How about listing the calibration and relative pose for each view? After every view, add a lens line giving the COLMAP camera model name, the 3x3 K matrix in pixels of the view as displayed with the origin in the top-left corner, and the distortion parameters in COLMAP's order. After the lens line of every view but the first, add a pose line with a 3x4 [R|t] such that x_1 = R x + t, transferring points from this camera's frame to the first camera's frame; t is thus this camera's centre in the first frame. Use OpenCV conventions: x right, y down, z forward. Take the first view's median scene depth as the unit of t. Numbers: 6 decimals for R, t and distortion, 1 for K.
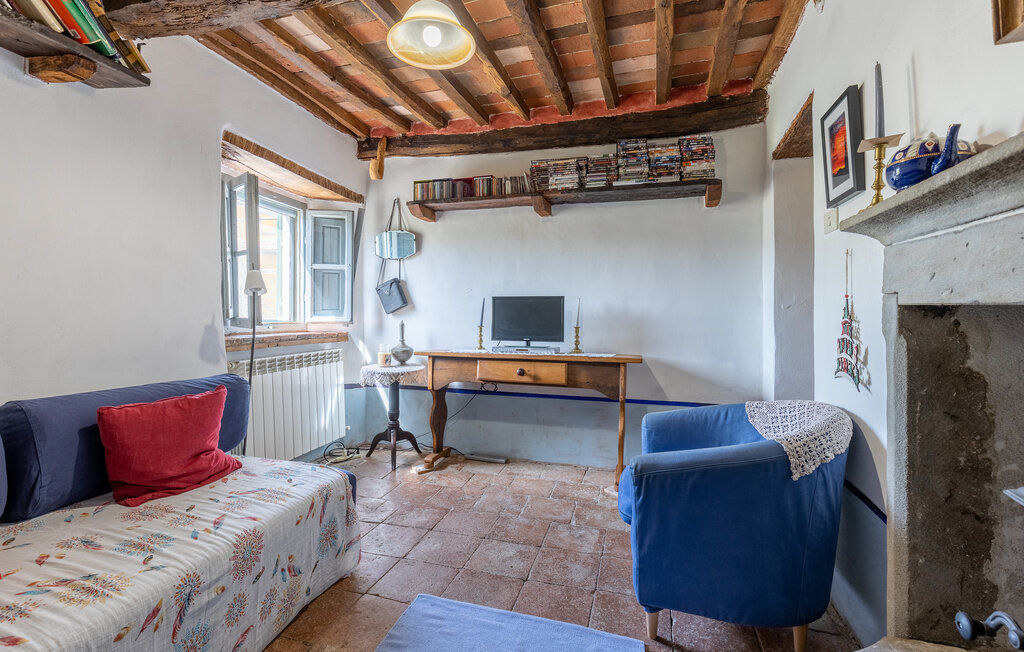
lens RADIAL K [[458.5, 0, 509.8], [0, 458.5, 318.9], [0, 0, 1]] dist [0.003990, -0.000942]
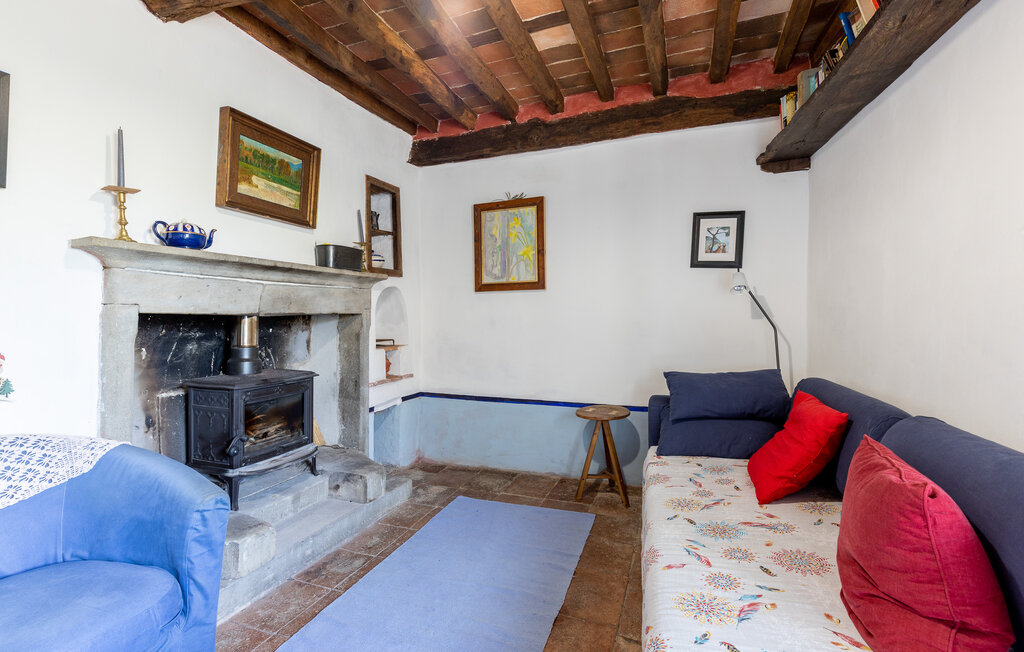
lens RADIAL K [[458.5, 0, 513.6], [0, 458.5, 326.8], [0, 0, 1]] dist [0.003990, -0.000942]
pose [[-0.998129, 0.000093, 0.061138, -0.409304], [0.001944, 0.999541, 0.030228, -0.026129], [-0.061107, 0.030291, -0.997672, 2.286491]]
